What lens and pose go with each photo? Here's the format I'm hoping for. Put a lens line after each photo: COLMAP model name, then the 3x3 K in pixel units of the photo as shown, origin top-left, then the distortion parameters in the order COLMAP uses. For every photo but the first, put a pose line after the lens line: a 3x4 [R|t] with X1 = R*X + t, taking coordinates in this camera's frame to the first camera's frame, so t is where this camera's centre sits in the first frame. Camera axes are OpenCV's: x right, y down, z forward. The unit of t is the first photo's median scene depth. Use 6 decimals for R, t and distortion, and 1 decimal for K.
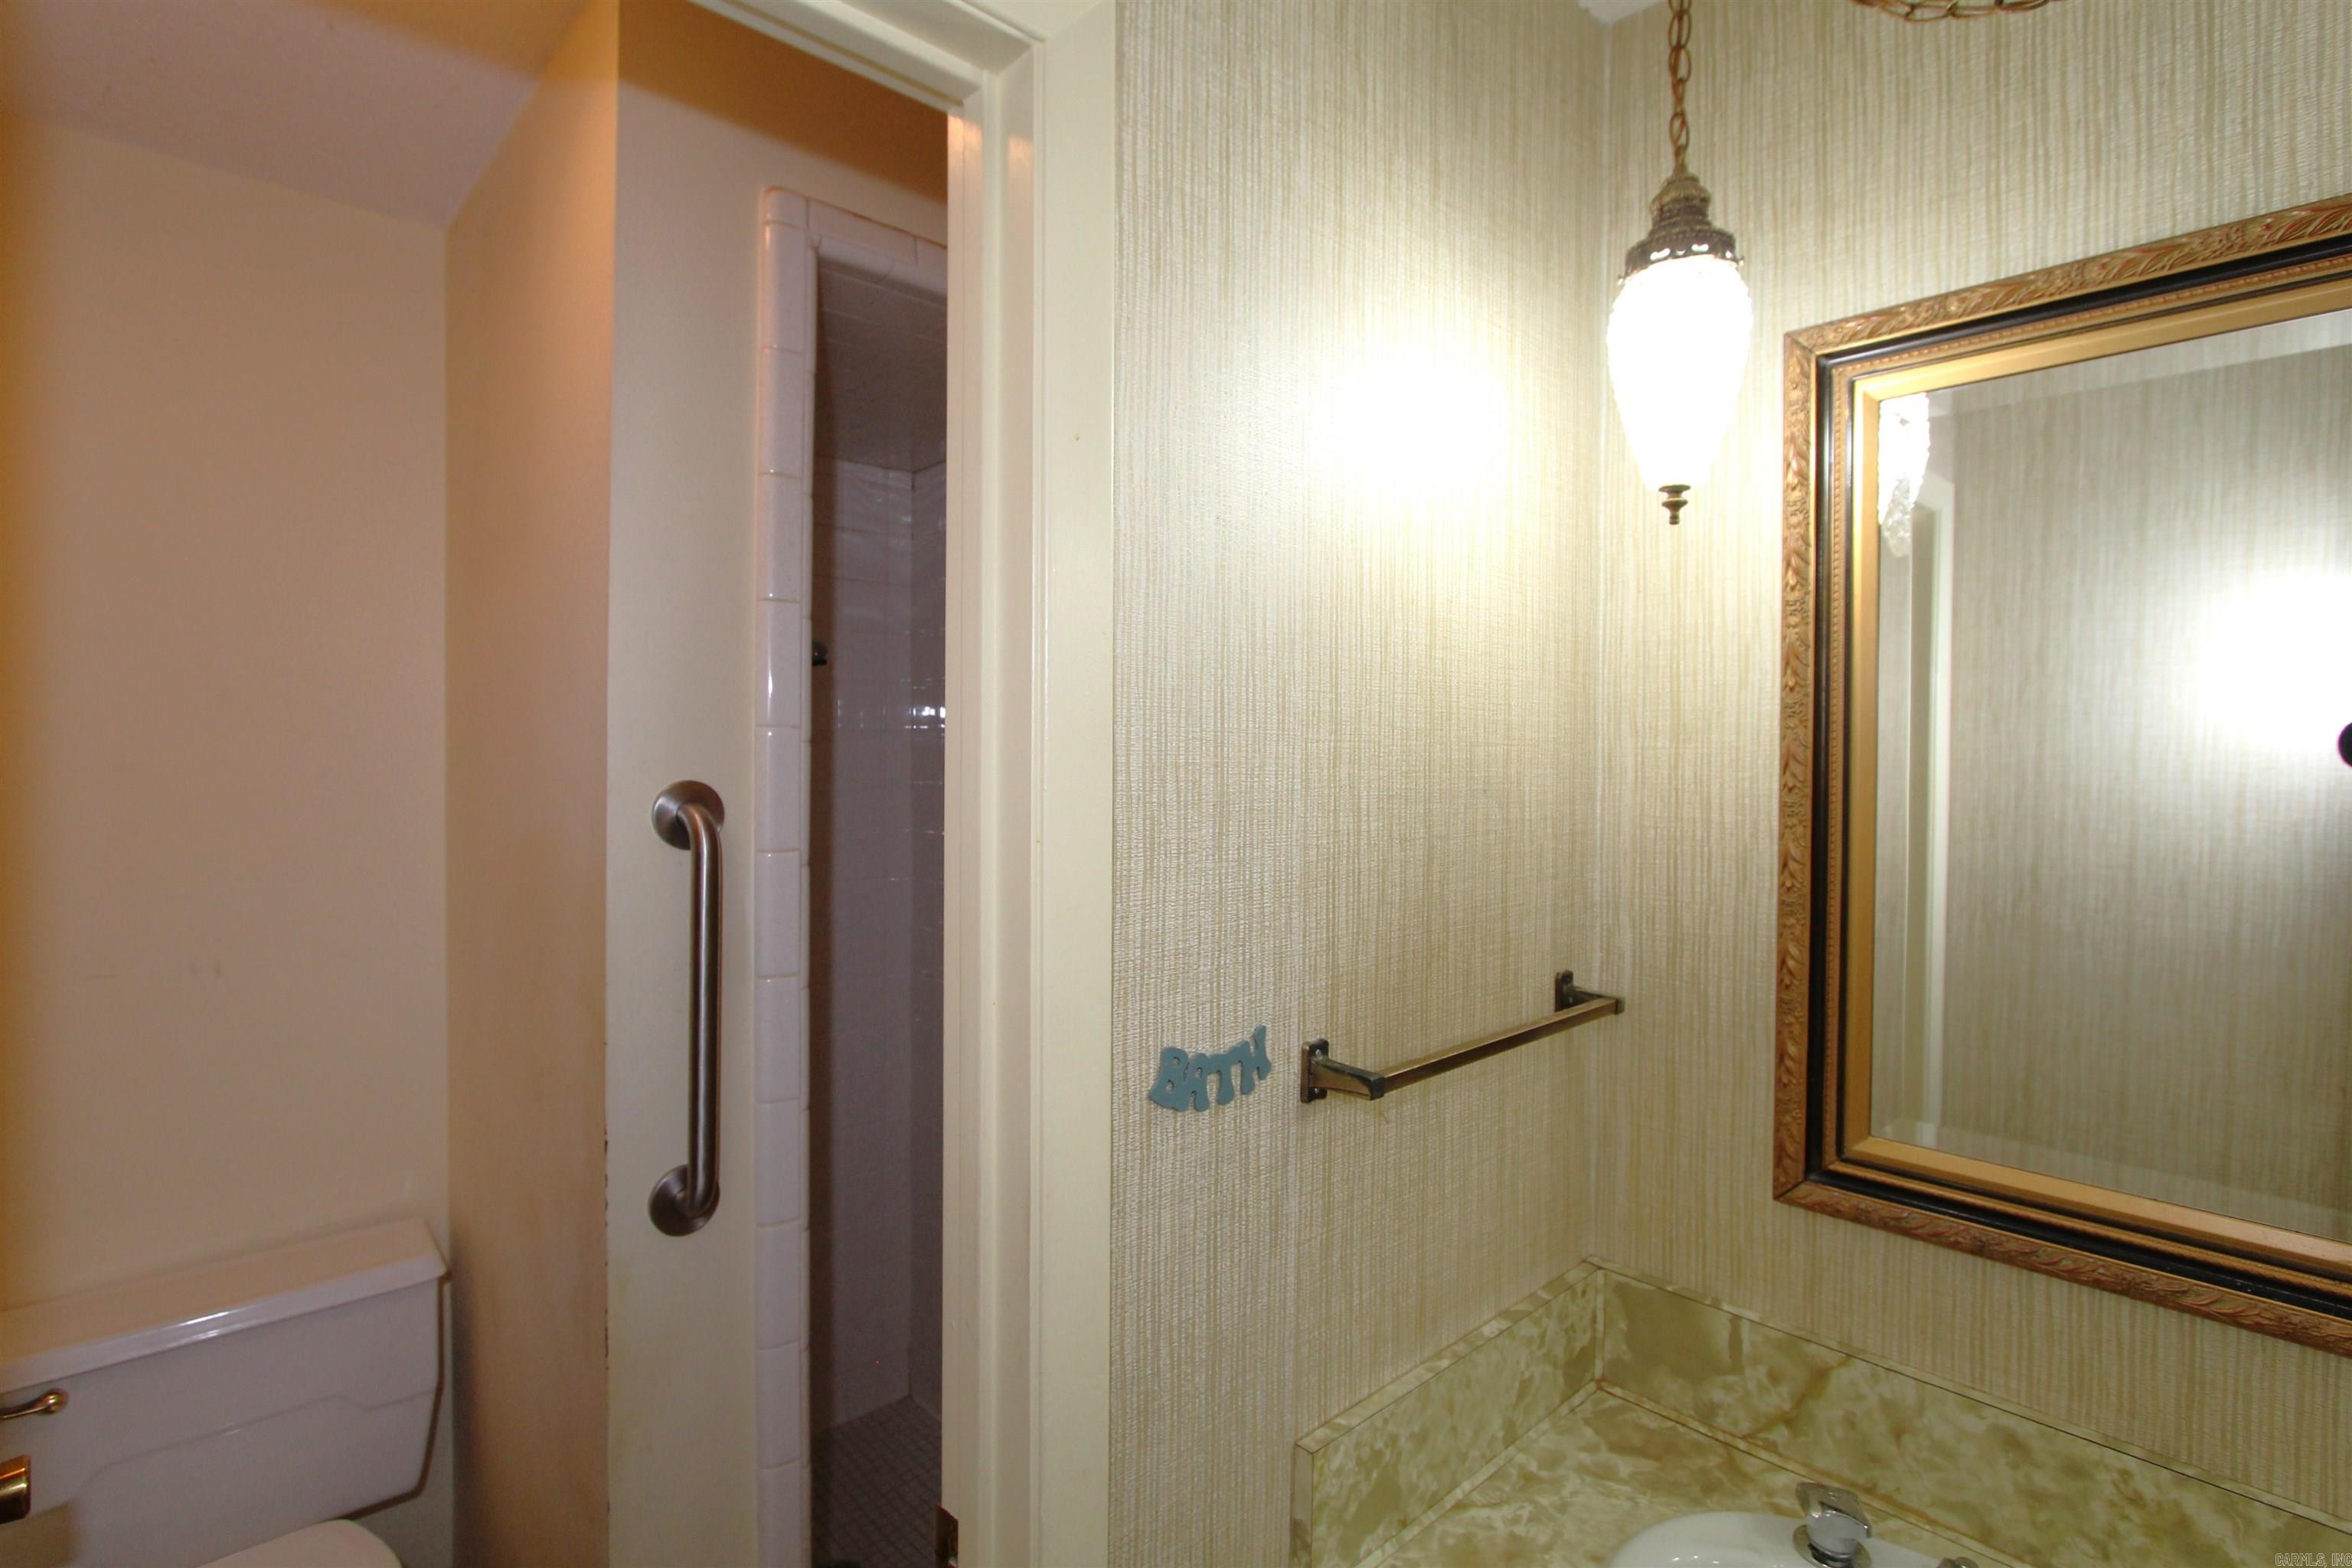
lens RADIAL K [[1114.5, 0, 1160.1], [0, 1114.5, 773.6], [0, 0, 1]] dist [-0.010189, 0.000563]
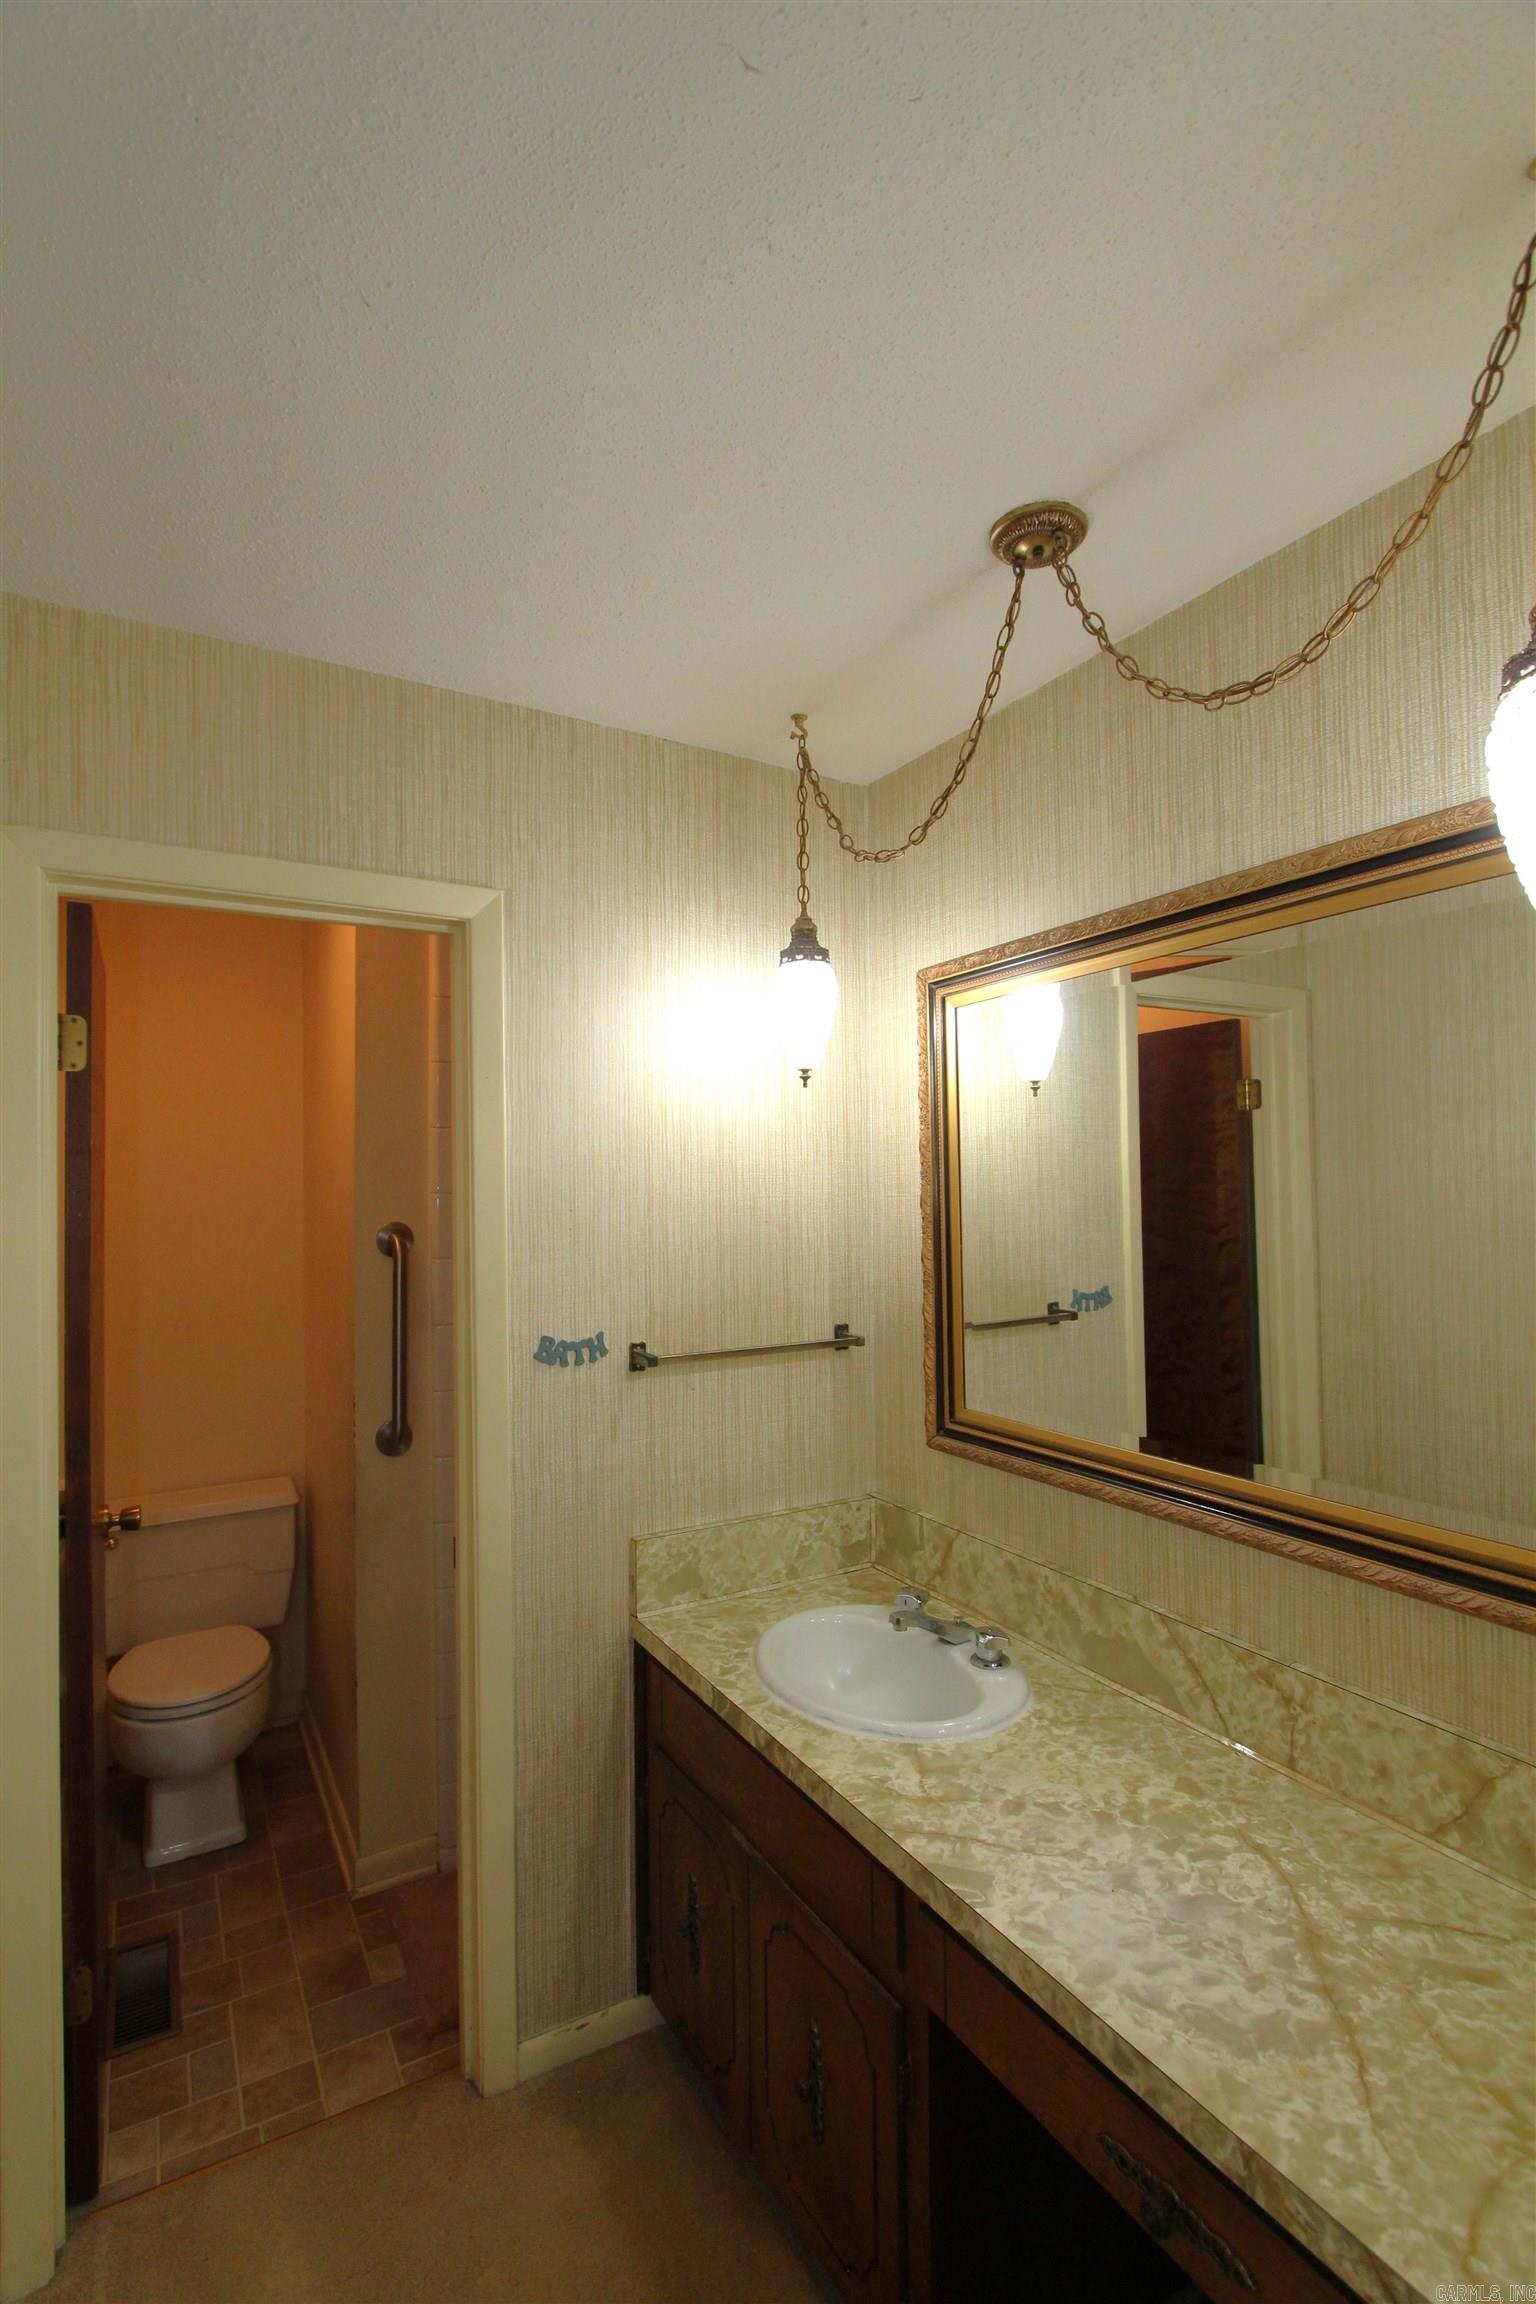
lens RADIAL K [[1082.1, 0, 775.0], [0, 1082.1, 1190.1], [0, 0, 1]] dist [-0.002111, 0.000490]
pose [[0.976305, -0.019858, -0.215485, 0.767874], [0.014229, 0.999517, -0.027640, 0.013499], [0.215929, 0.023919, 0.976116, -0.856018]]
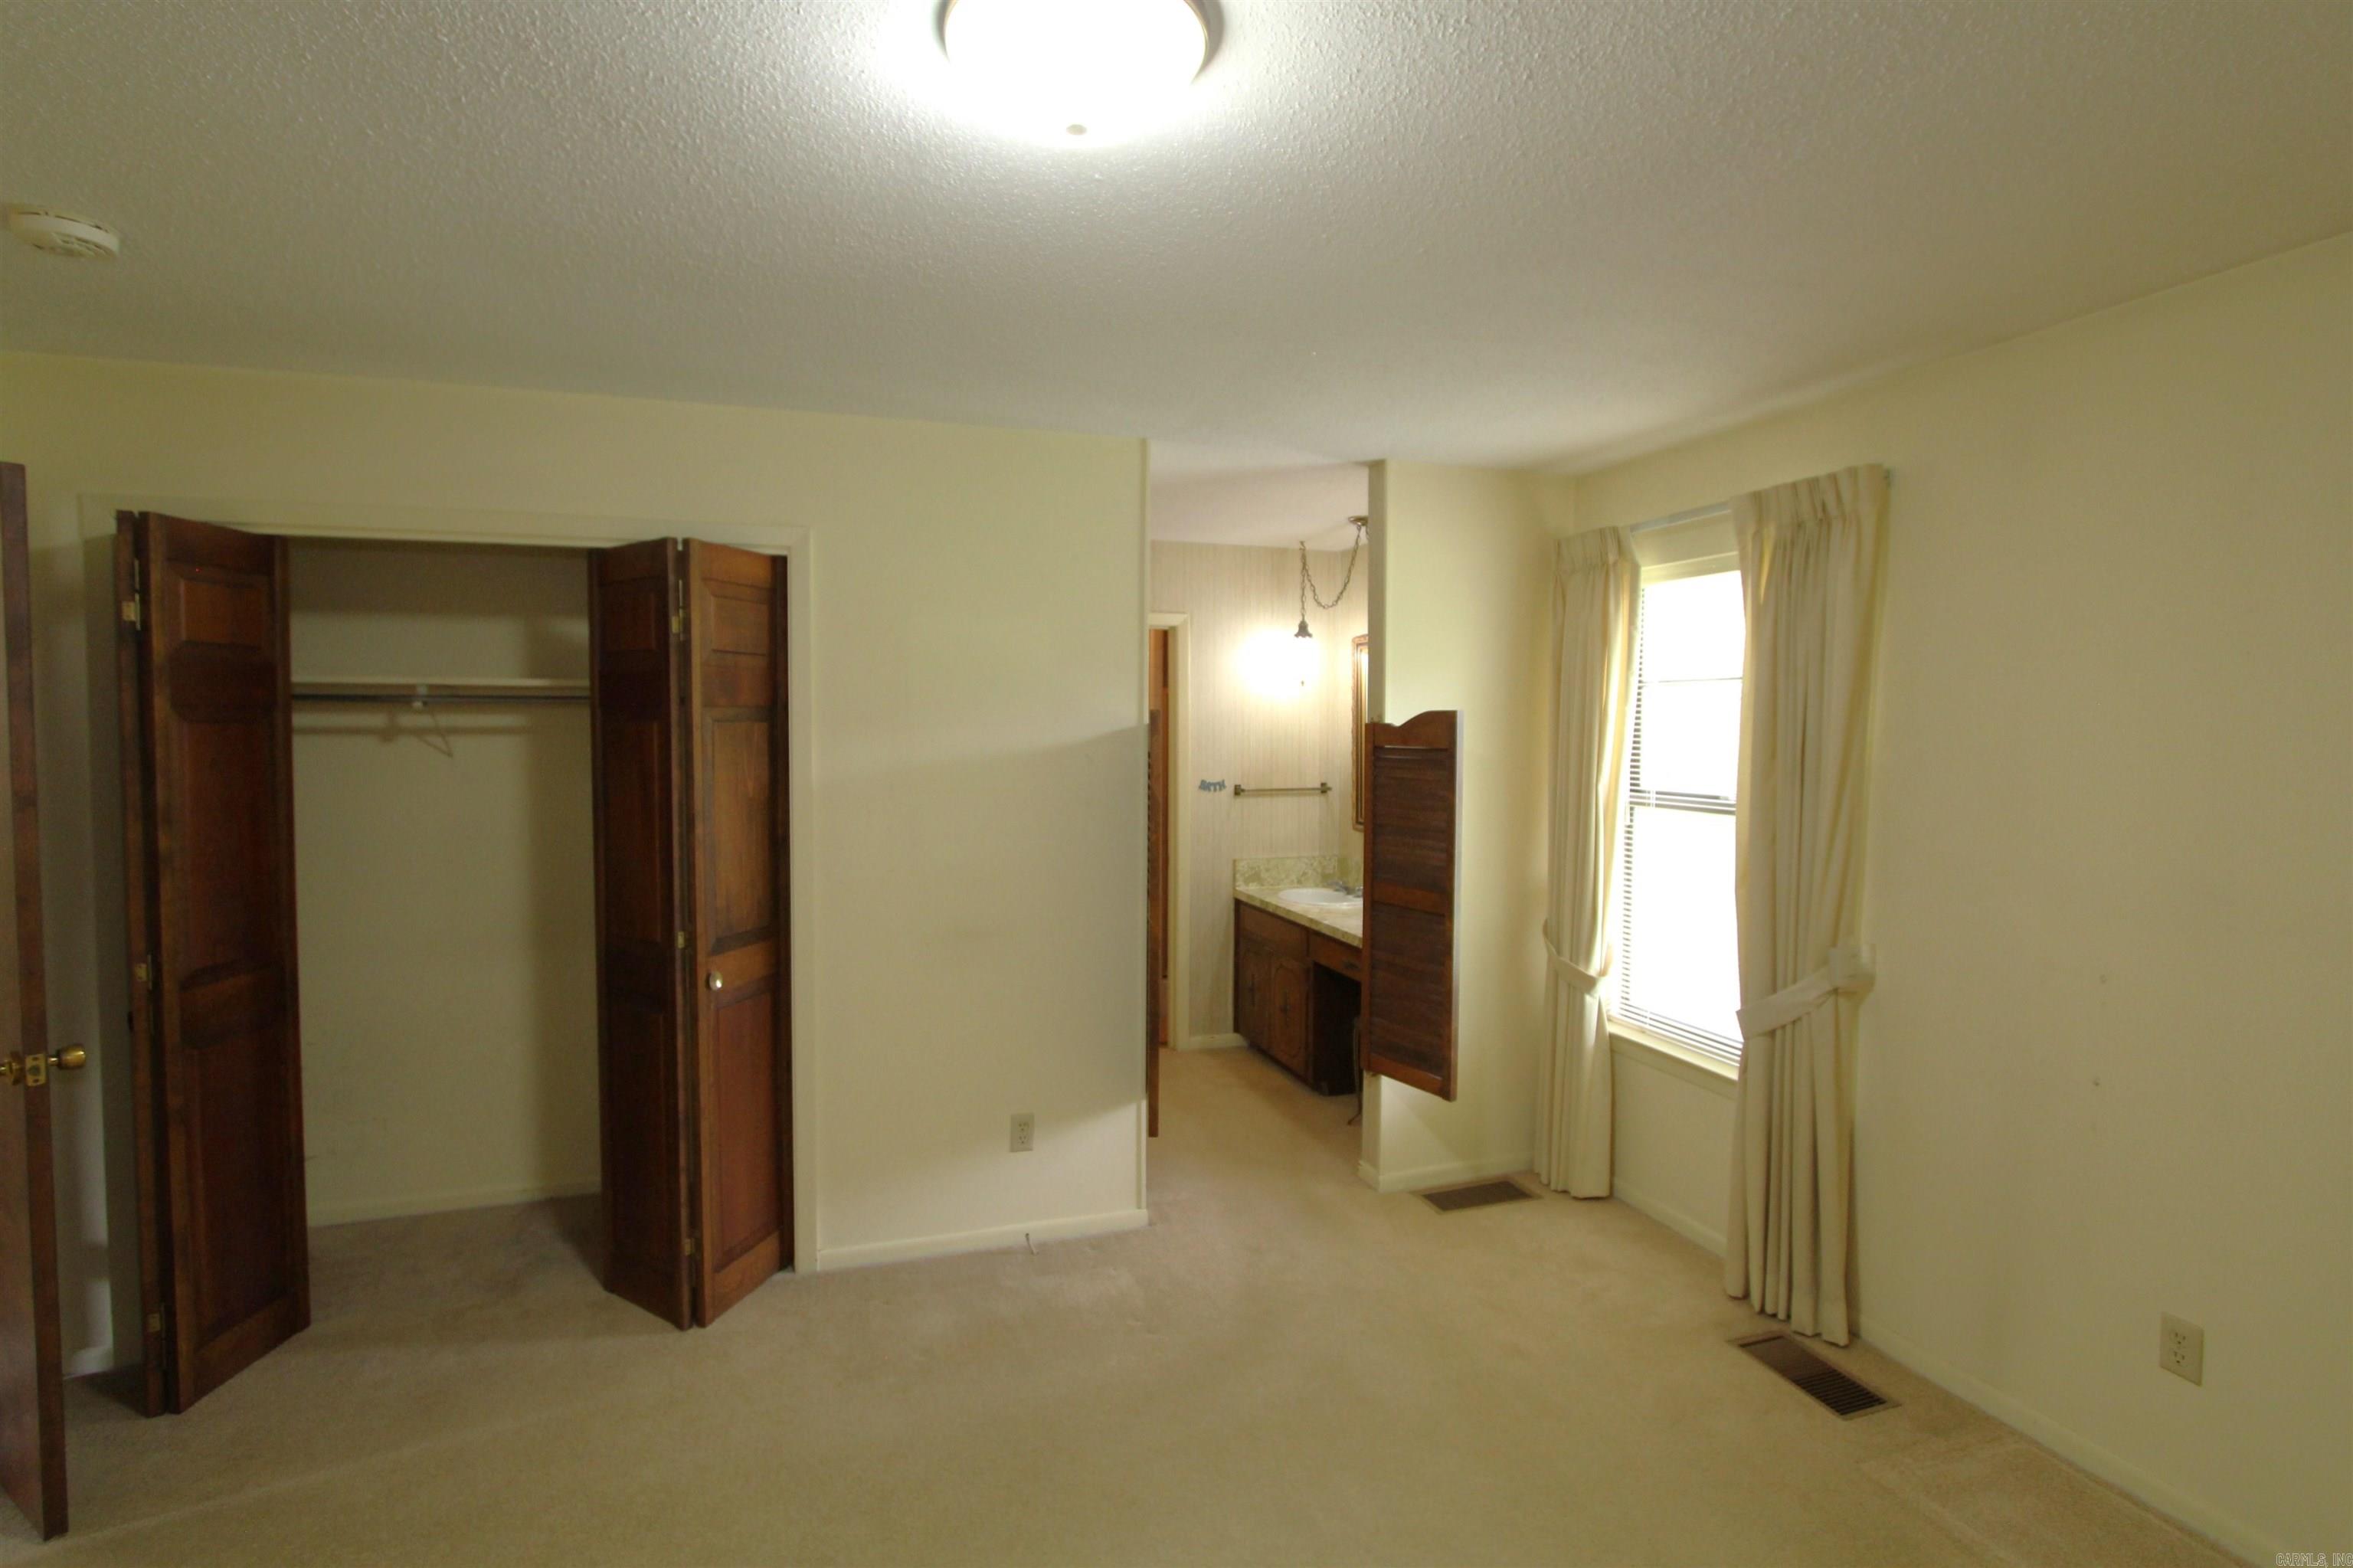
lens RADIAL K [[1115.0, 0, 1160.6], [0, 1115.0, 773.6], [0, 0, 1]] dist [-0.010189, 0.000563]
pose [[0.905961, 0.012204, -0.423185, 1.930591], [-0.001237, 0.999656, 0.026180, 0.042127], [0.423359, -0.023195, 0.905665, -3.746839]]
